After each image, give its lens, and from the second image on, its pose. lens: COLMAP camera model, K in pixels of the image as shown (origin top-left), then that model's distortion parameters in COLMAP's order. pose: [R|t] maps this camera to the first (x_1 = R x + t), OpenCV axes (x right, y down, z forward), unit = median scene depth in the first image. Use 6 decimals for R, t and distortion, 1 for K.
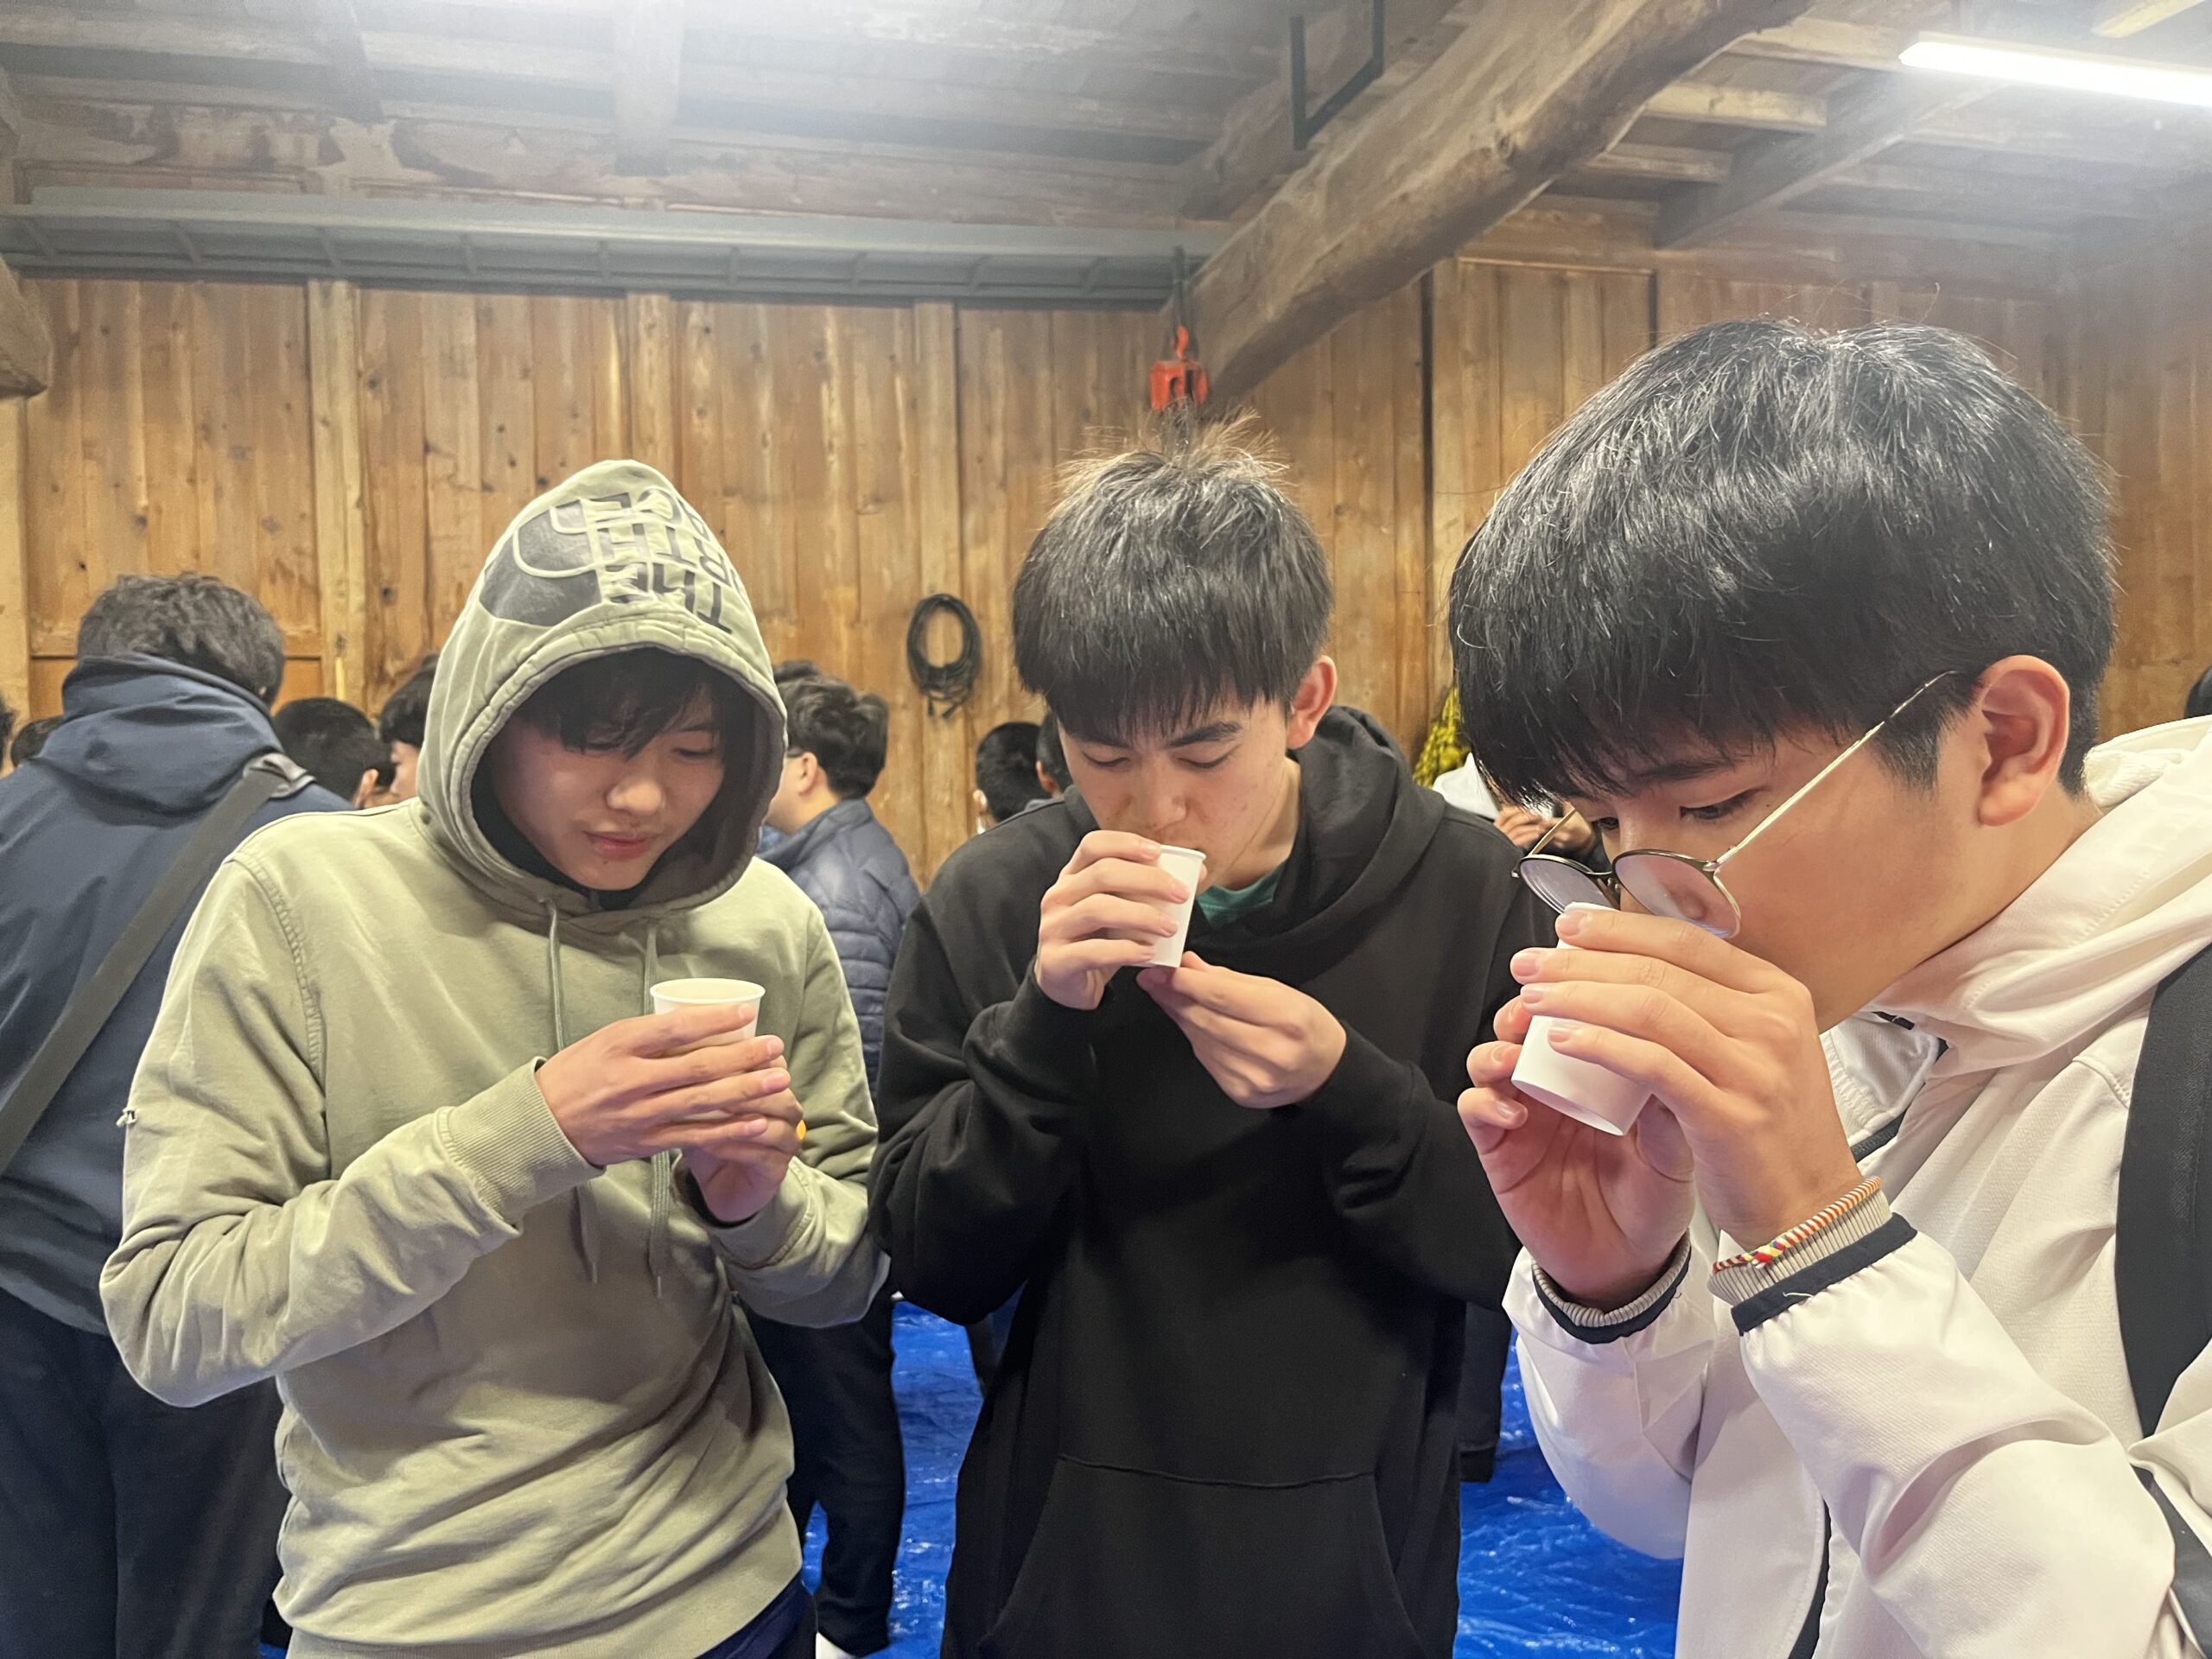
lens RADIAL K [[1683.9, 0, 1106.0], [0, 1683.9, 829.5], [0, 0, 1]] dist [0.032953, -0.006685]
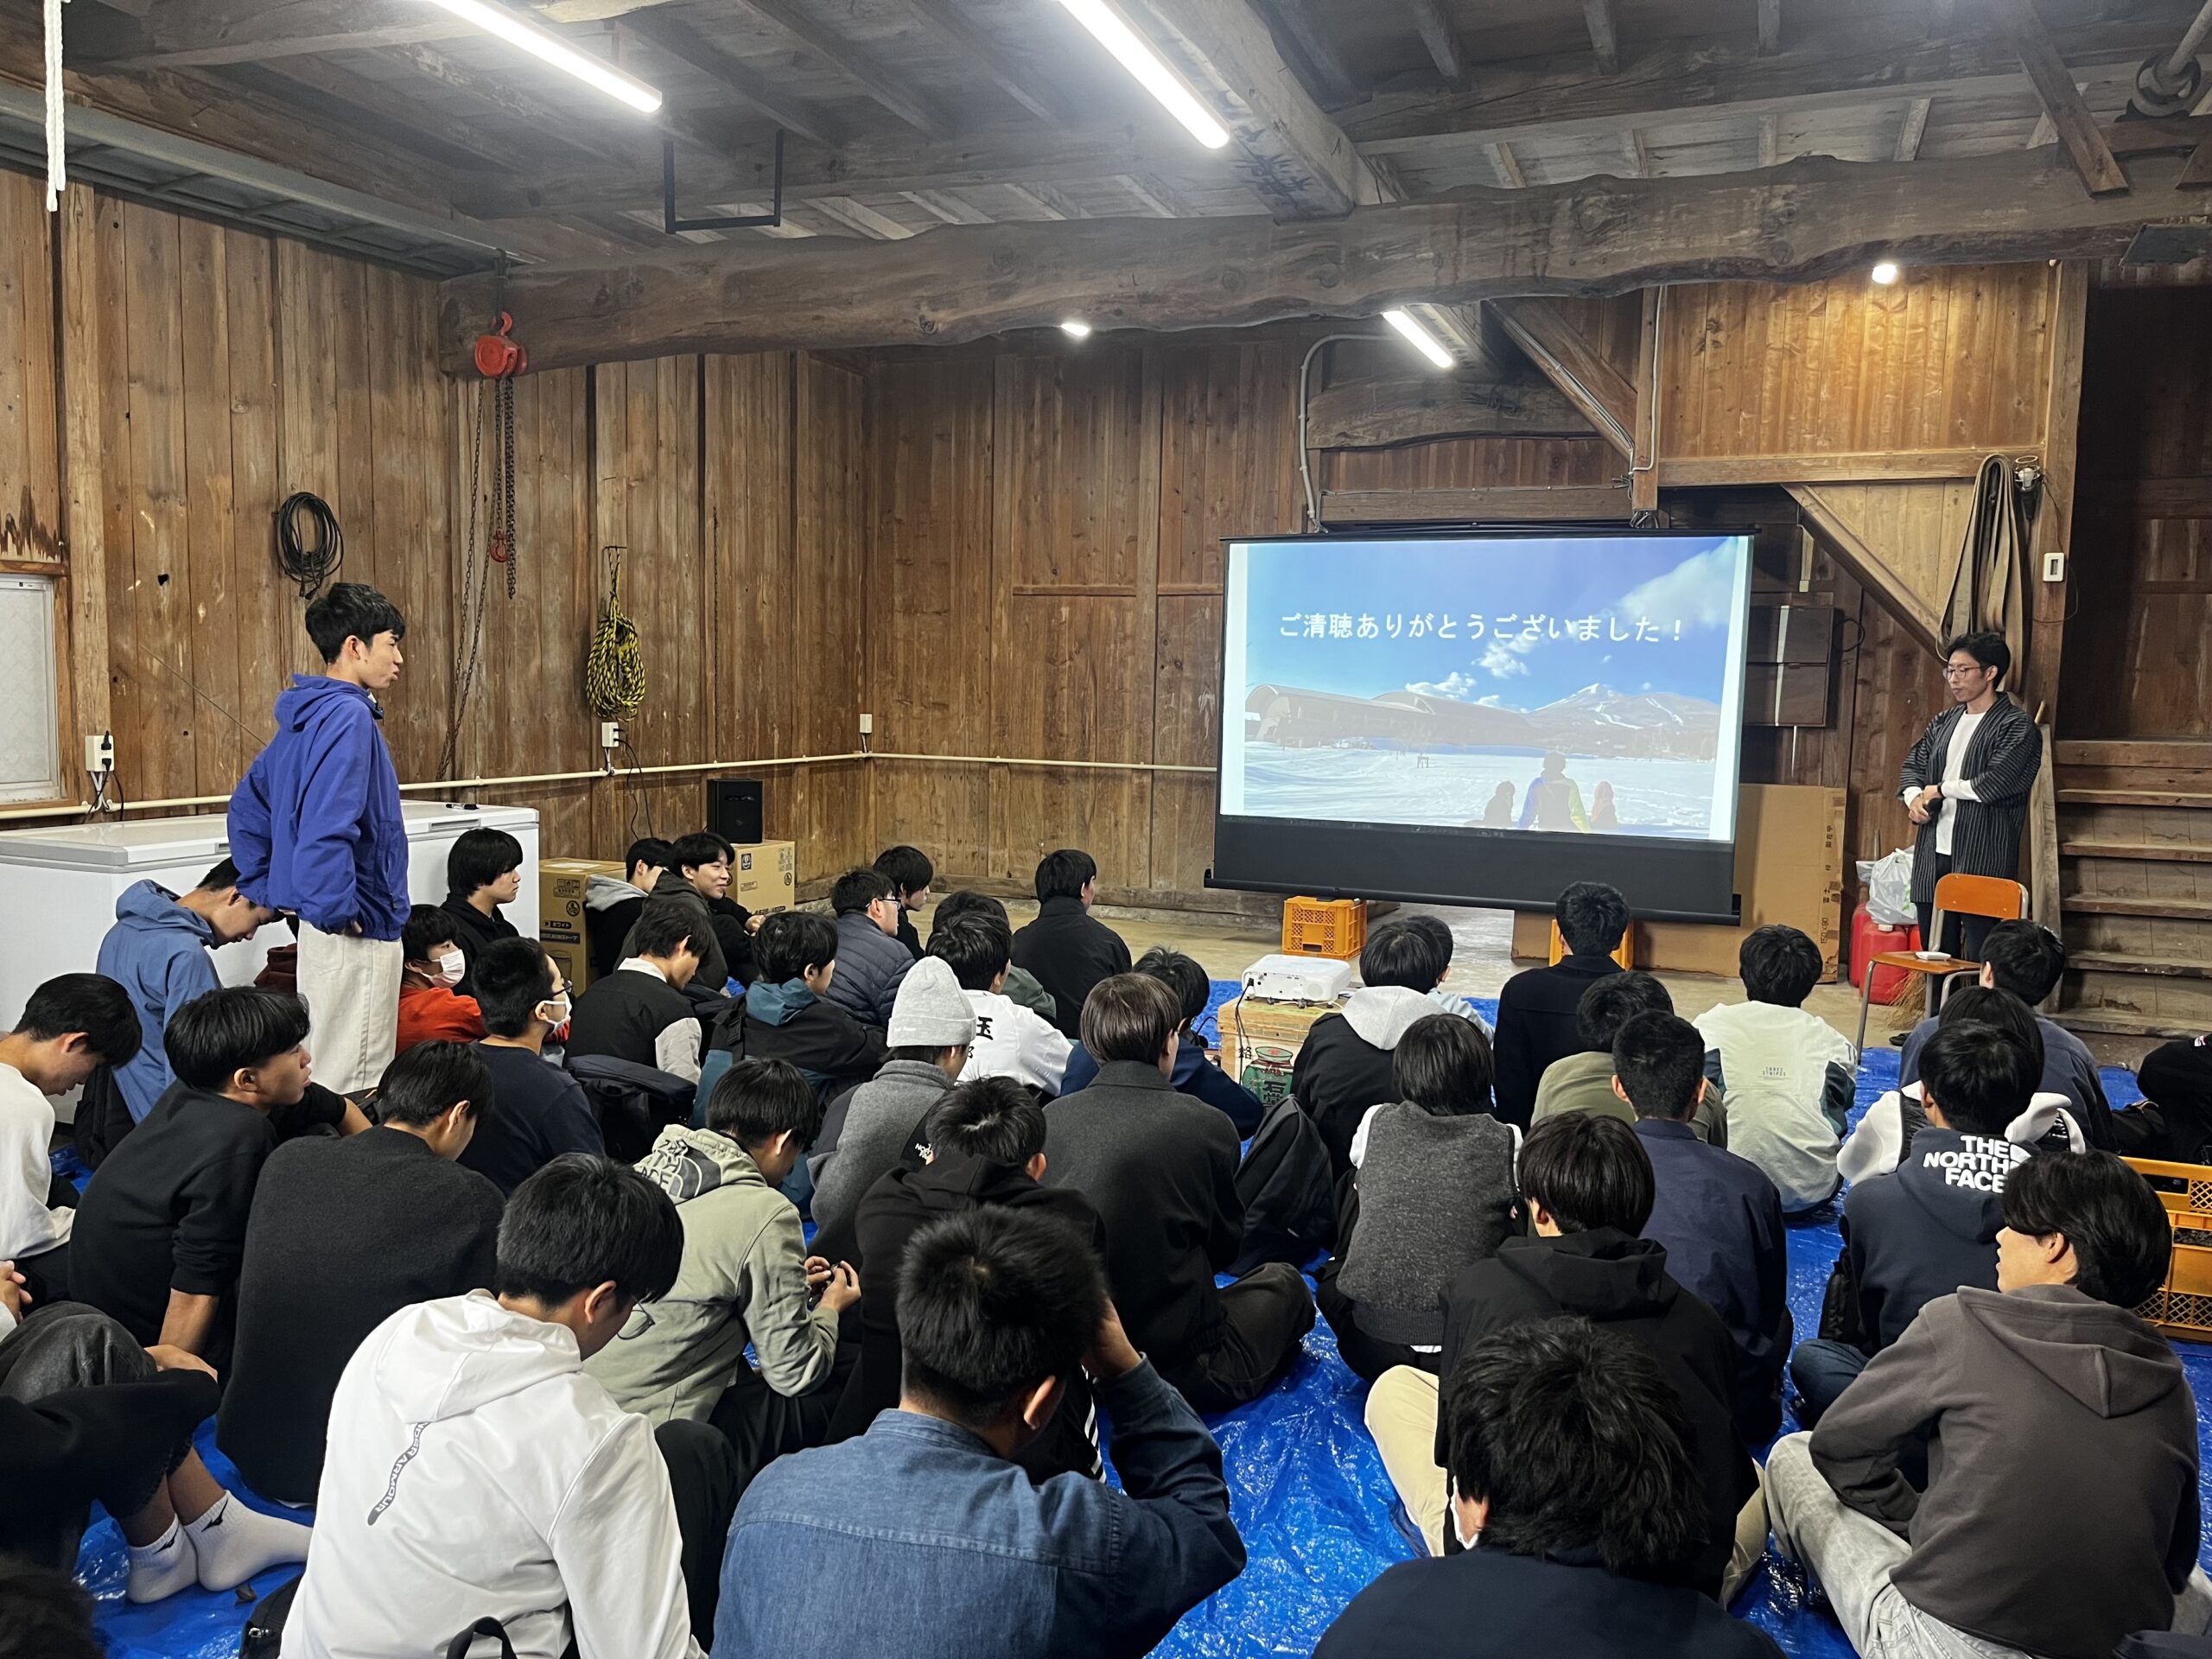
lens RADIAL K [[1683.9, 0, 1106.0], [0, 1683.9, 829.5], [0, 0, 1]] dist [0.032953, -0.006685]
pose [[0.613013, -0.037076, 0.789203, -0.703909], [-0.013206, 0.998278, 0.057156, 0.021252], [-0.789963, -0.045460, 0.611467, -0.187094]]
